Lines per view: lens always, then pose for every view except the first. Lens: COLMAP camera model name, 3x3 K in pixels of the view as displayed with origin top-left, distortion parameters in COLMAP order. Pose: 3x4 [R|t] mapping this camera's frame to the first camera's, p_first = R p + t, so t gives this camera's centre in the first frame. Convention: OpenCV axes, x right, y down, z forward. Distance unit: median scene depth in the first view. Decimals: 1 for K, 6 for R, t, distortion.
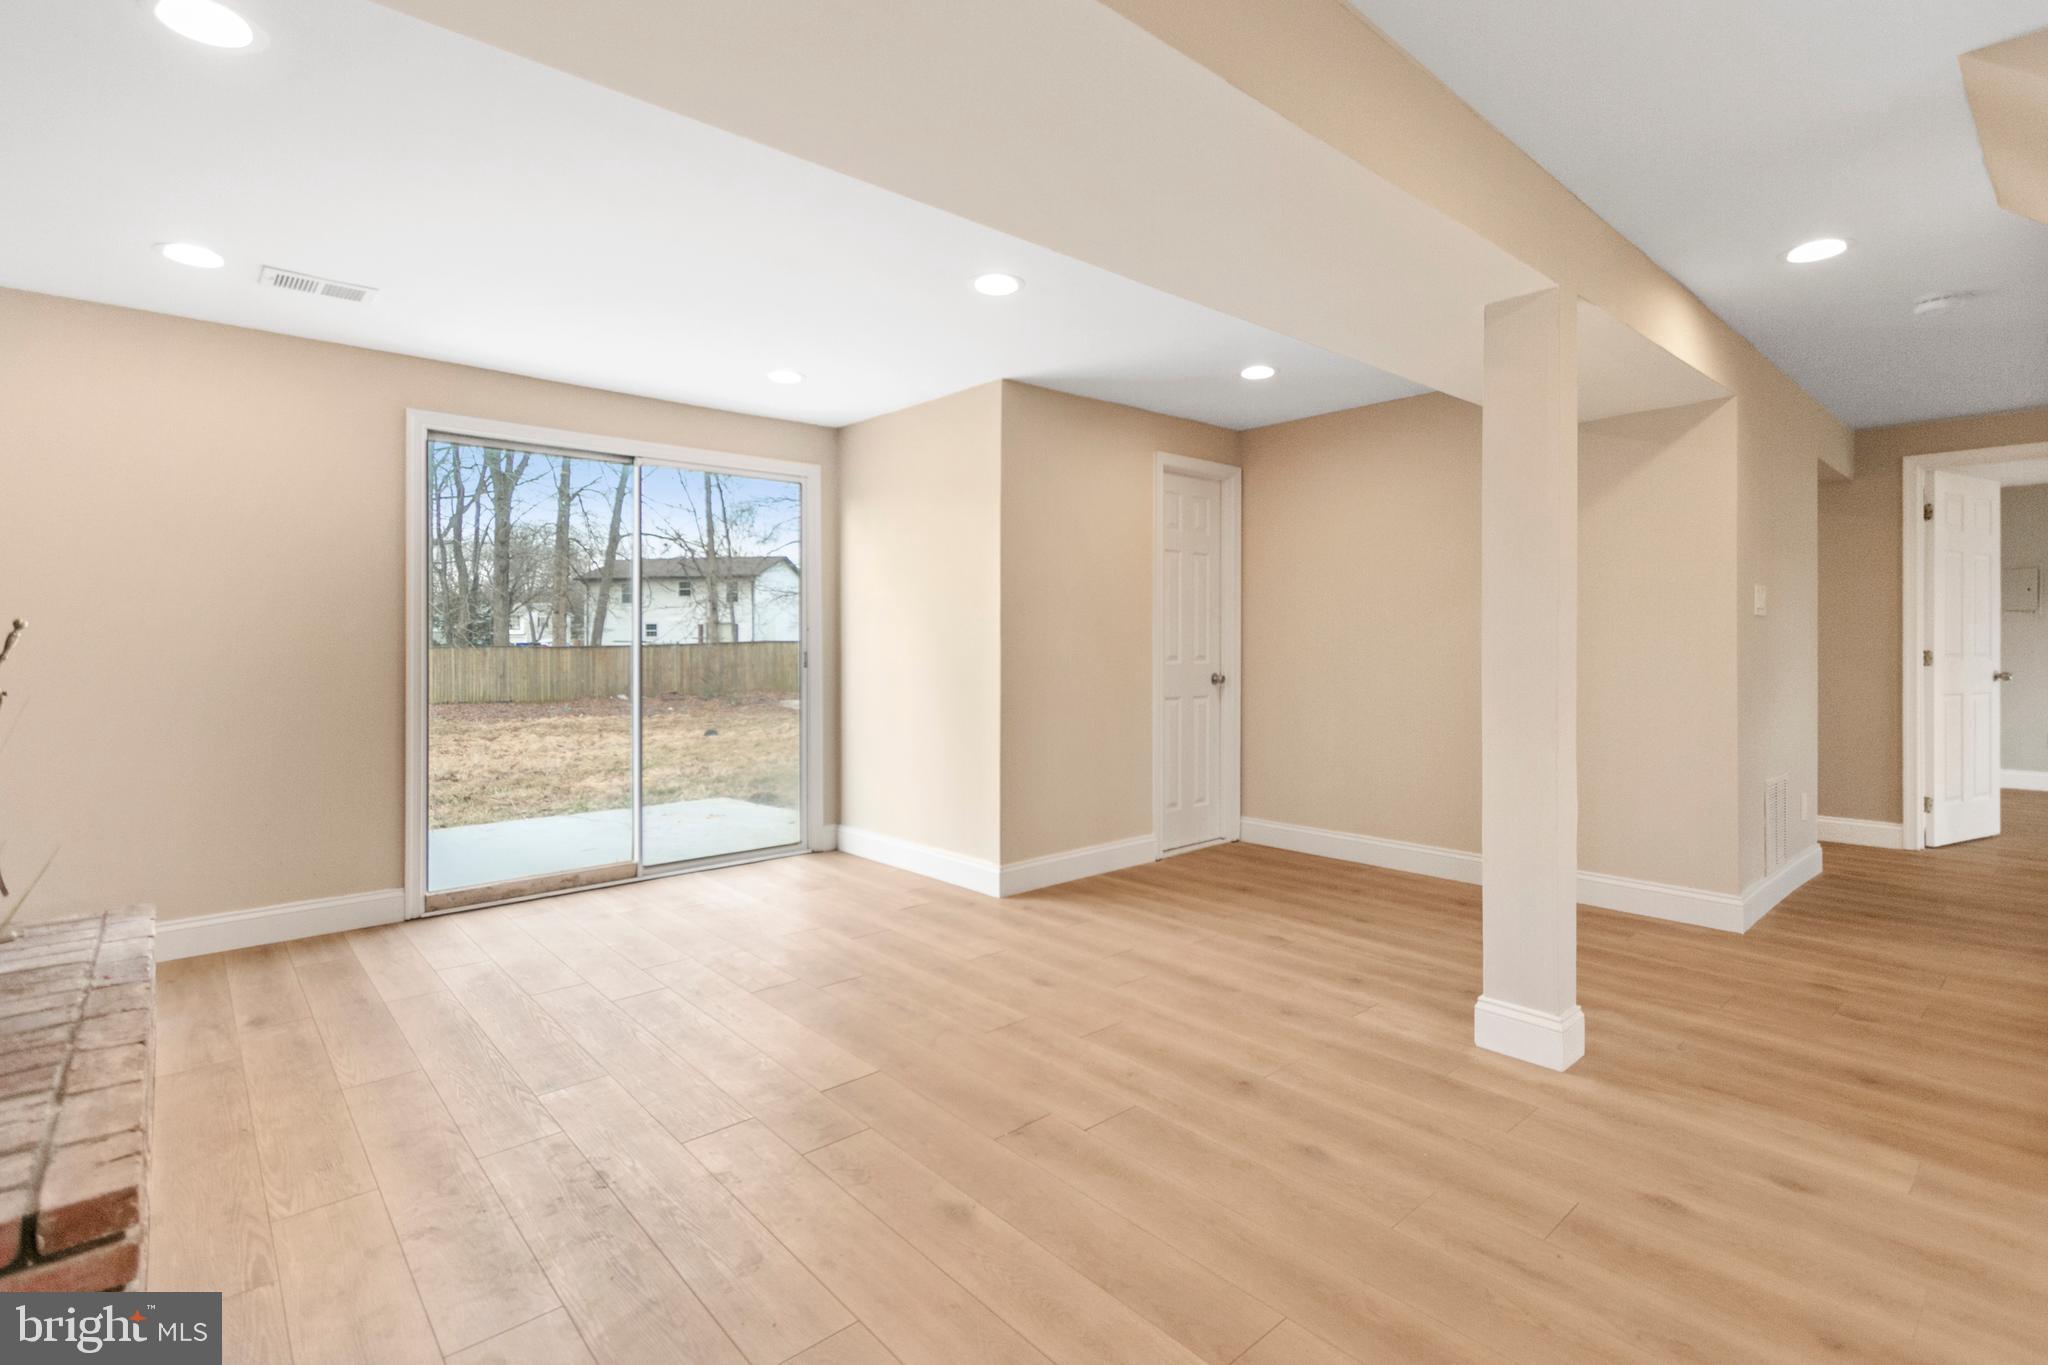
lens RADIAL K [[947.5, 0, 1016.6], [0, 947.5, 617.6], [0, 0, 1]] dist [-0.000362, -0.001367]
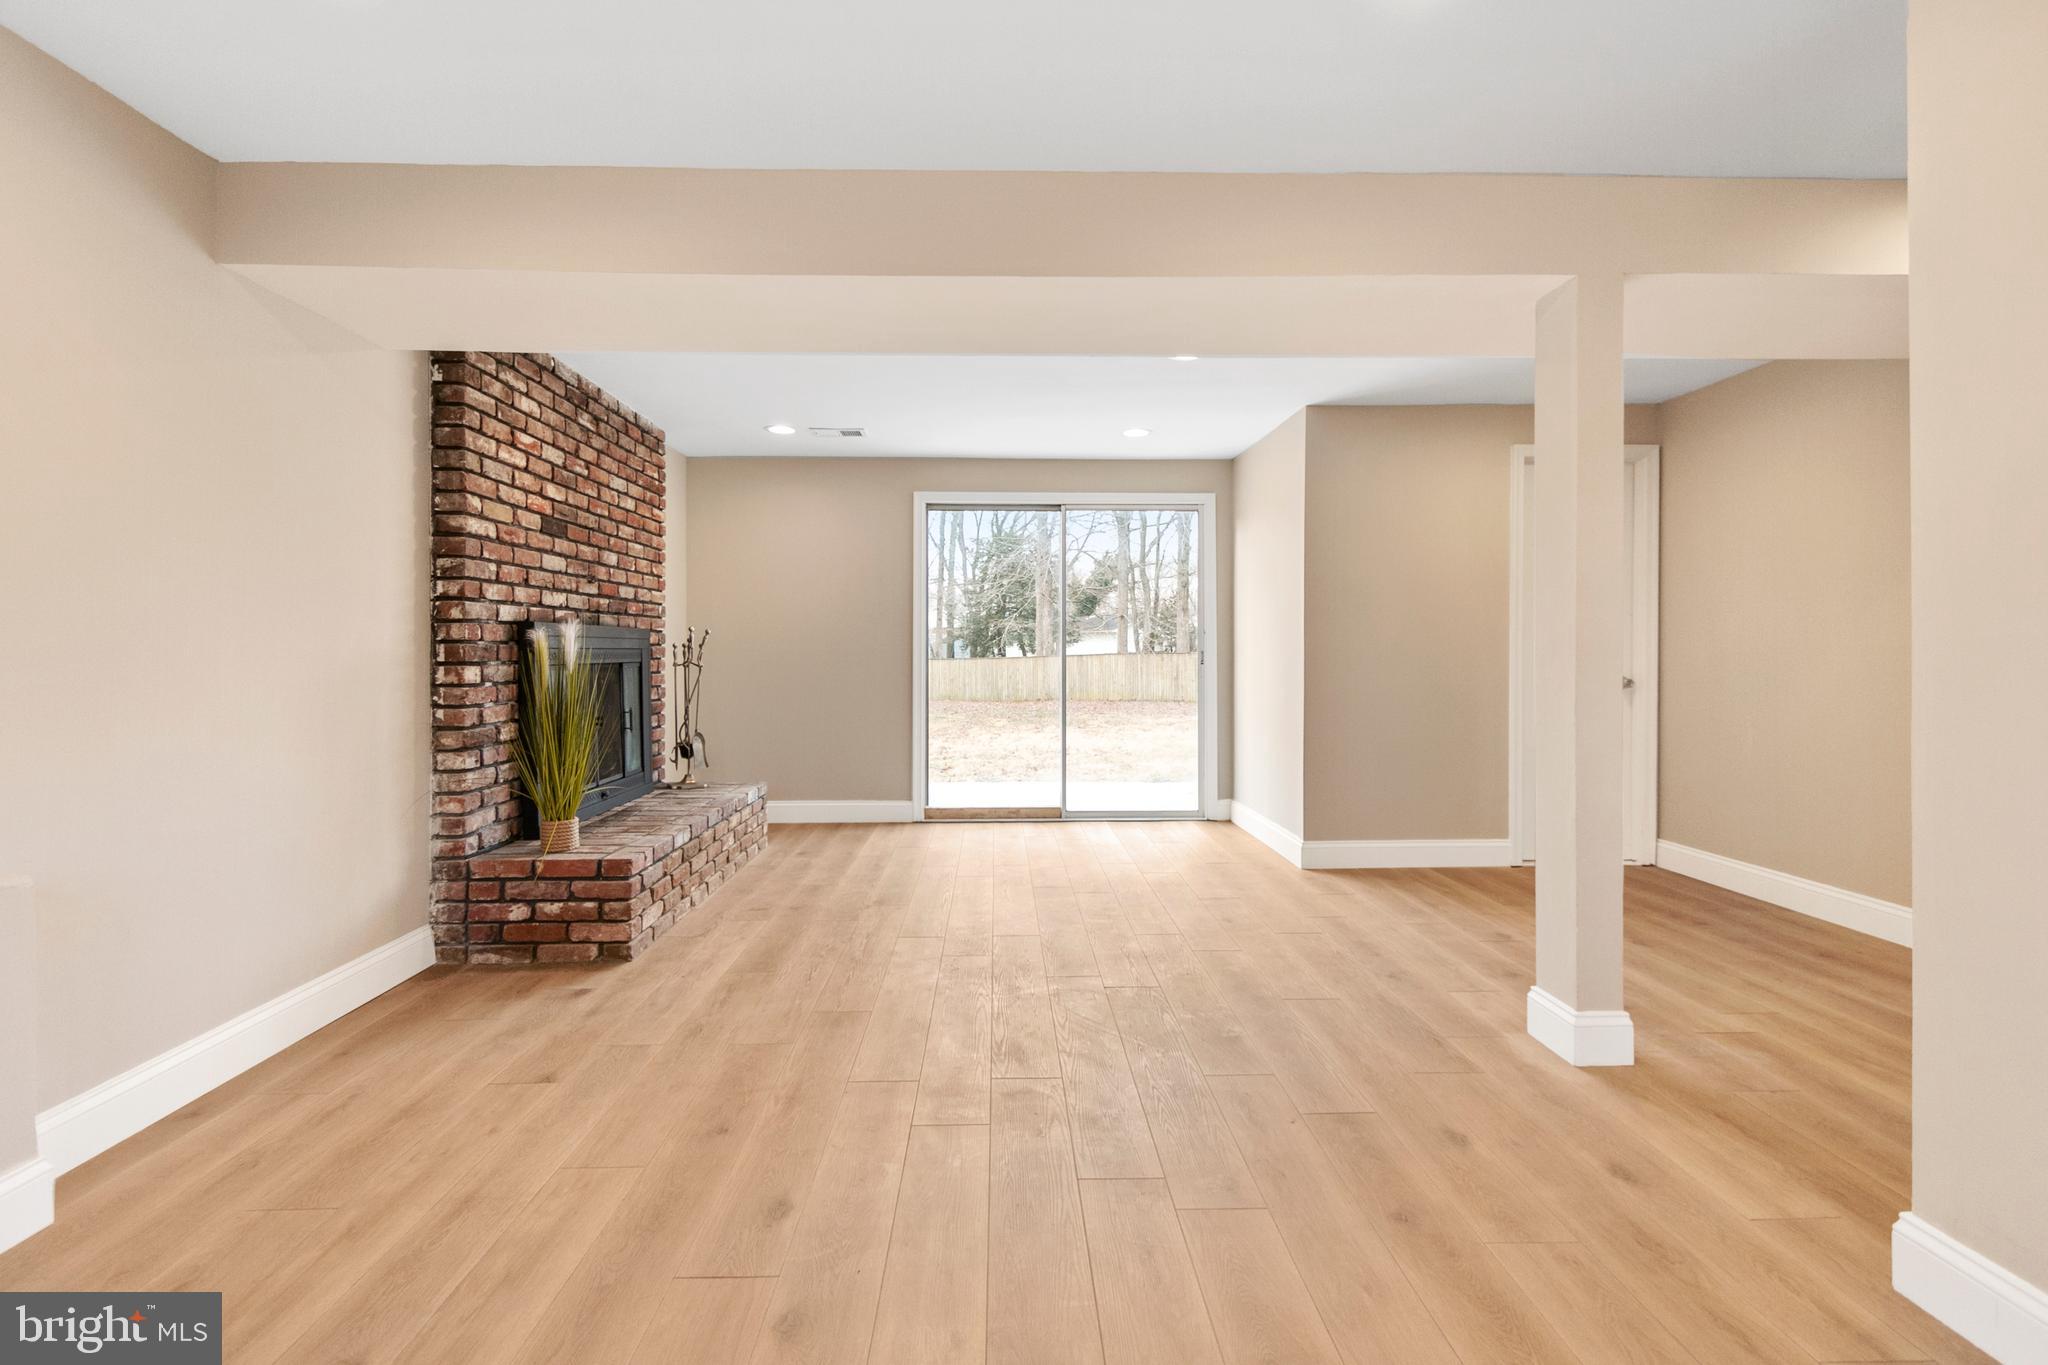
lens RADIAL K [[947.5, 0, 1016.6], [0, 947.5, 617.6], [0, 0, 1]] dist [-0.000362, -0.001367]
pose [[0.769882, -0.020439, -0.637859, 0.436557], [0.015158, 0.999791, -0.013741, 0.007629], [0.638006, 0.000910, 0.770031, -0.079242]]
